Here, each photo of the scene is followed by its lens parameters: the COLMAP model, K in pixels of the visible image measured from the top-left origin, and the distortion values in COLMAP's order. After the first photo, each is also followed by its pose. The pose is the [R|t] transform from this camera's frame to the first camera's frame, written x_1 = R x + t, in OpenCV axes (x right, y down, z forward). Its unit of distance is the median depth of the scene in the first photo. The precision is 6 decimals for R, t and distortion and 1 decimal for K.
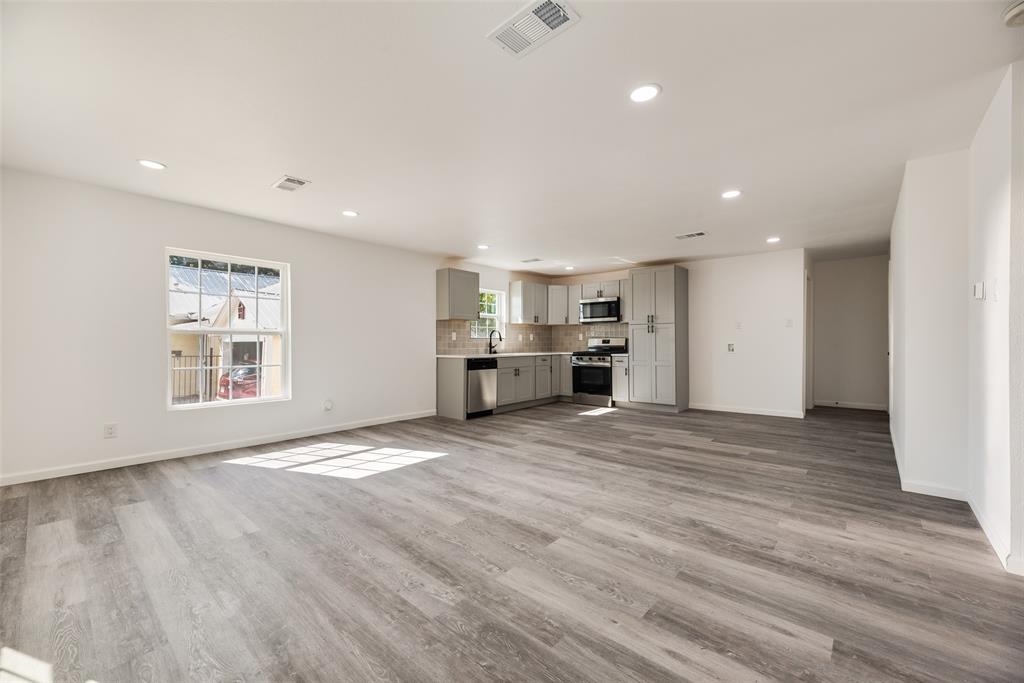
lens RADIAL K [[414.7, 0, 514.7], [0, 414.7, 340.7], [0, 0, 1]] dist [0.004447, -0.000112]
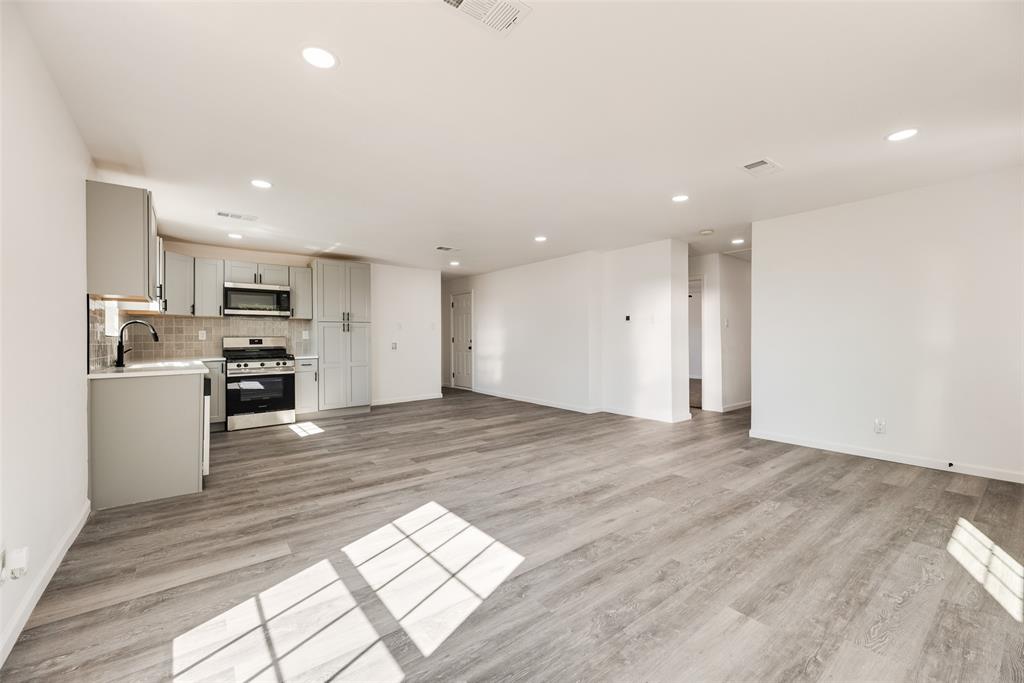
lens RADIAL K [[414.7, 0, 514.3], [0, 414.7, 337.7], [0, 0, 1]] dist [0.004447, -0.000112]
pose [[0.184085, 0.002541, 0.982907, -0.876156], [0.003580, 0.999988, -0.003255, -0.001459], [-0.982904, 0.004118, 0.184074, 0.779952]]
